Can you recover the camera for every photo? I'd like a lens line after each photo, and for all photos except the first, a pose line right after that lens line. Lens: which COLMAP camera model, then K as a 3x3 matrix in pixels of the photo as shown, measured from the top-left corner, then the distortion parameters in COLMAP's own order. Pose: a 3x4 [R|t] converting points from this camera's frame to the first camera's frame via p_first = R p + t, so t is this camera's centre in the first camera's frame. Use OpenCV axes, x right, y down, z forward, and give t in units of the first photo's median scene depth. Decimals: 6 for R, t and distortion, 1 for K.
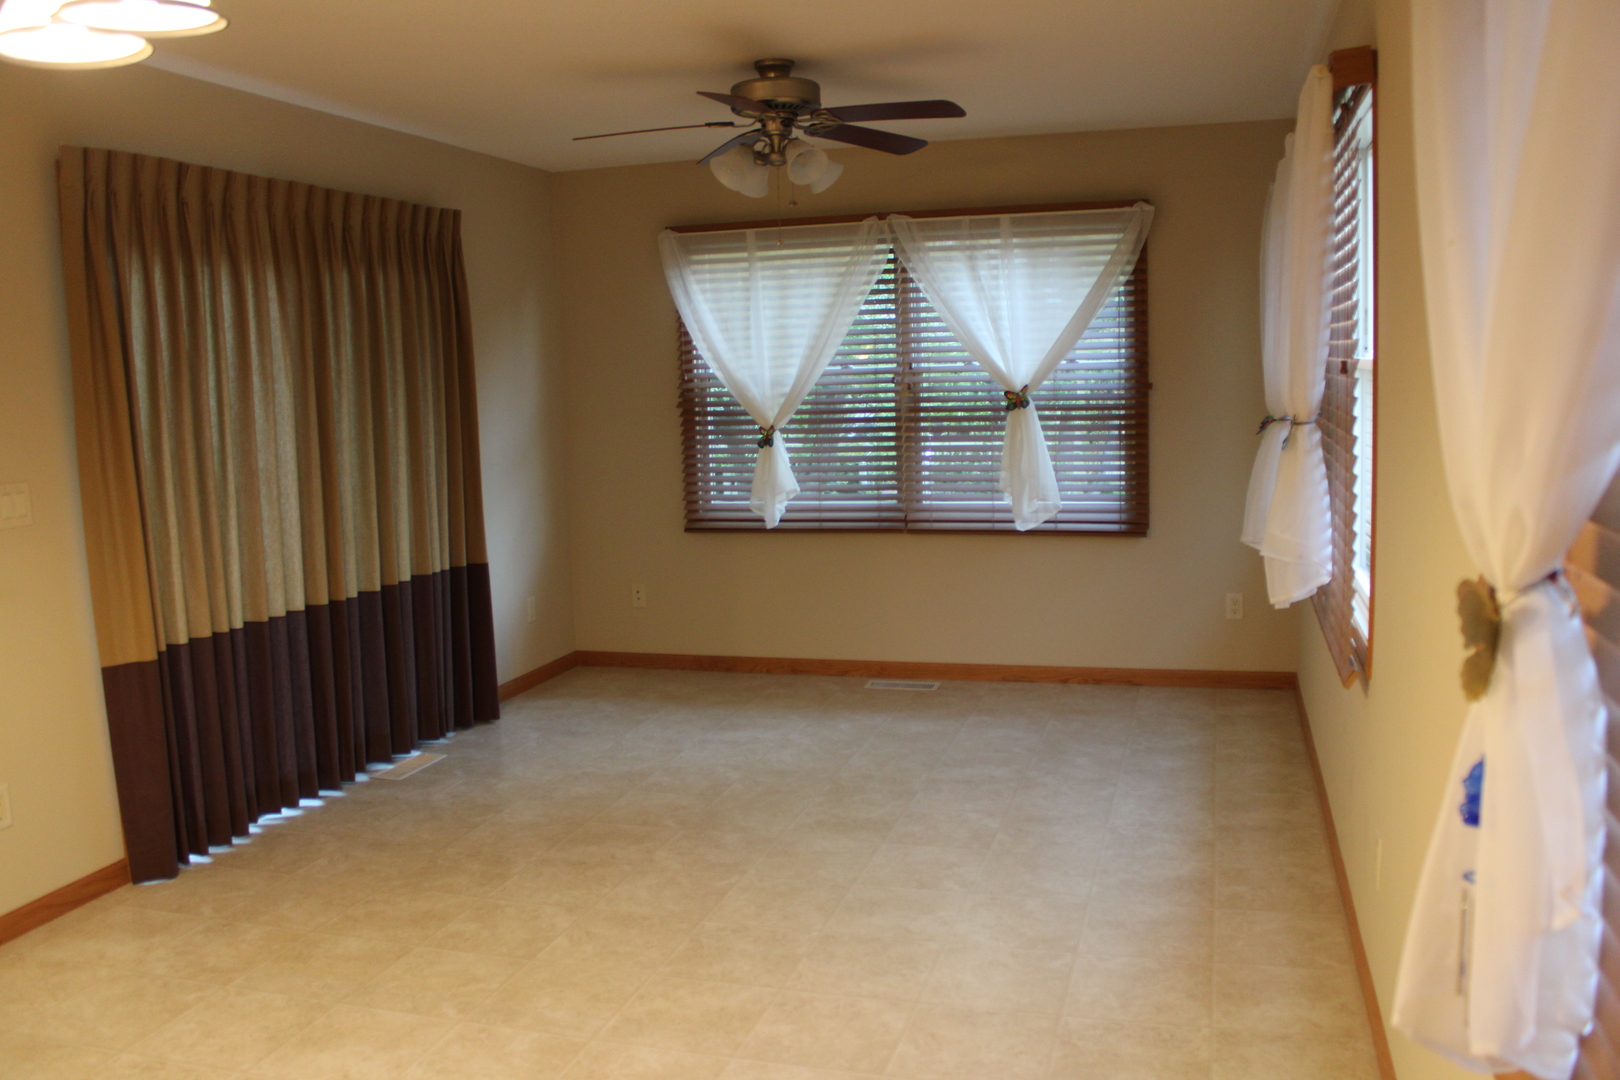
lens RADIAL K [[1362.5, 0, 806.3], [0, 1362.5, 547.8], [0, 0, 1]] dist [-0.163981, 0.133965]
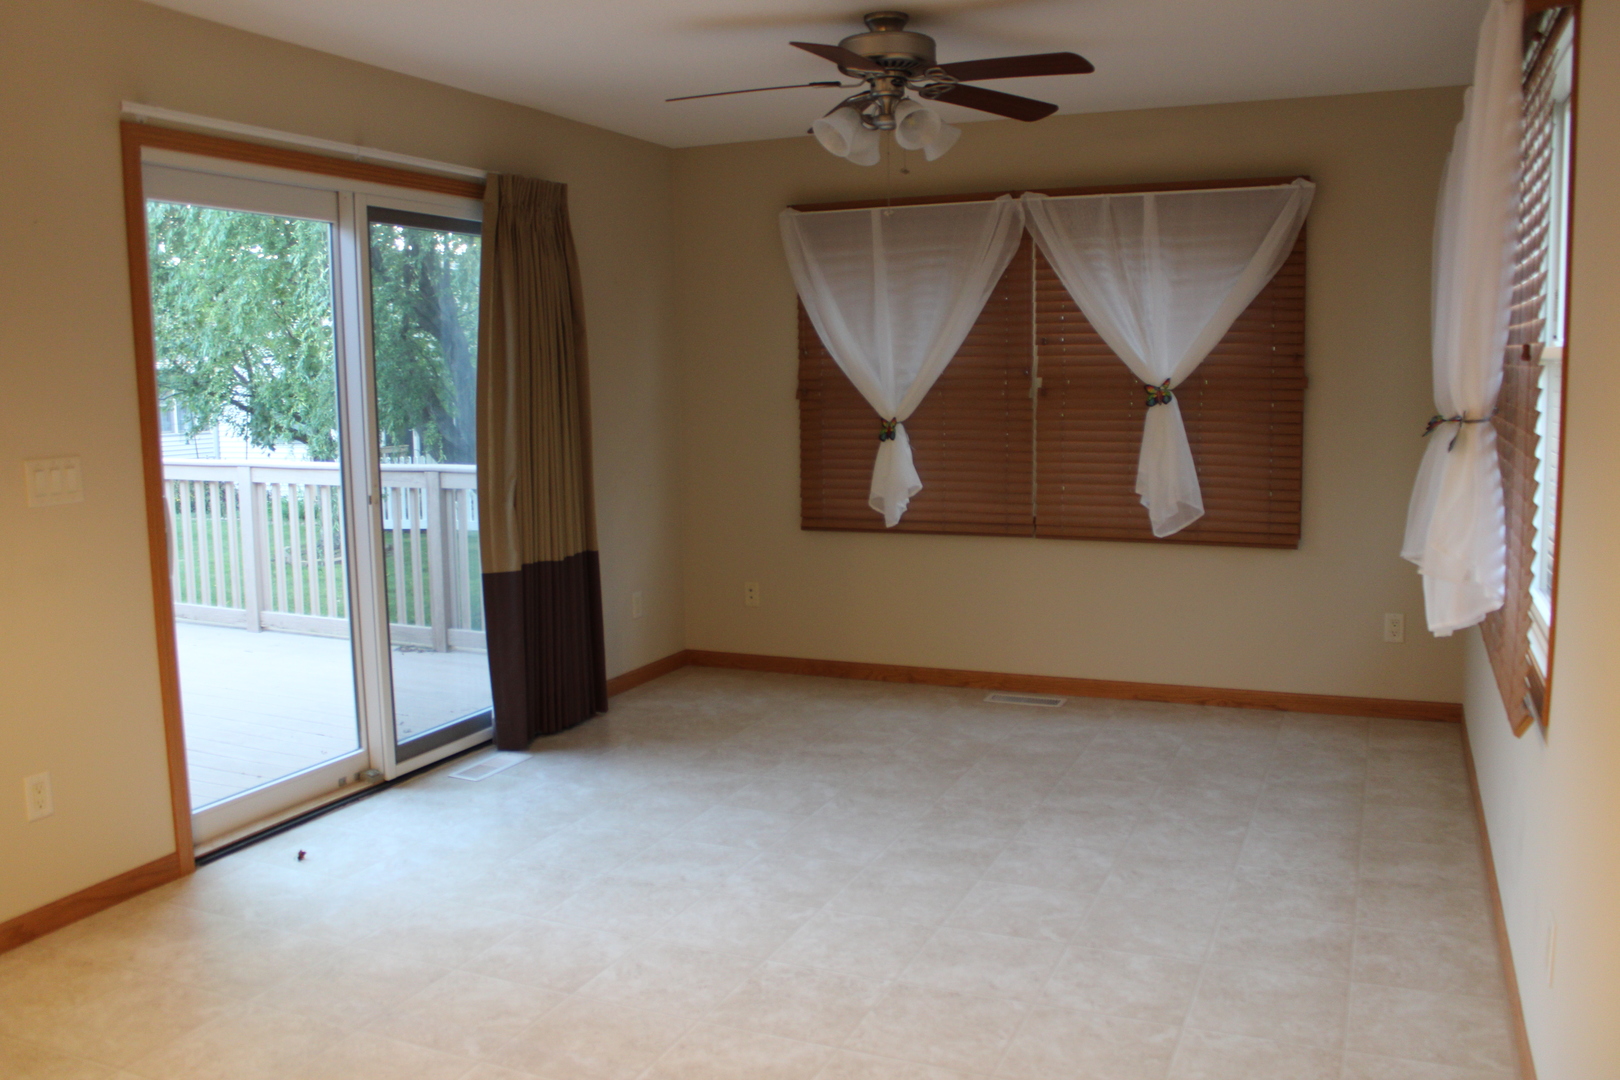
lens RADIAL K [[1362.5, 0, 806.3], [0, 1362.5, 547.8], [0, 0, 1]] dist [-0.163981, 0.133965]
pose [[0.992793, 0.029625, -0.116119, 0.040976], [-0.029495, 0.999561, 0.002840, -0.001591], [0.116152, 0.000605, 0.993231, 0.097215]]
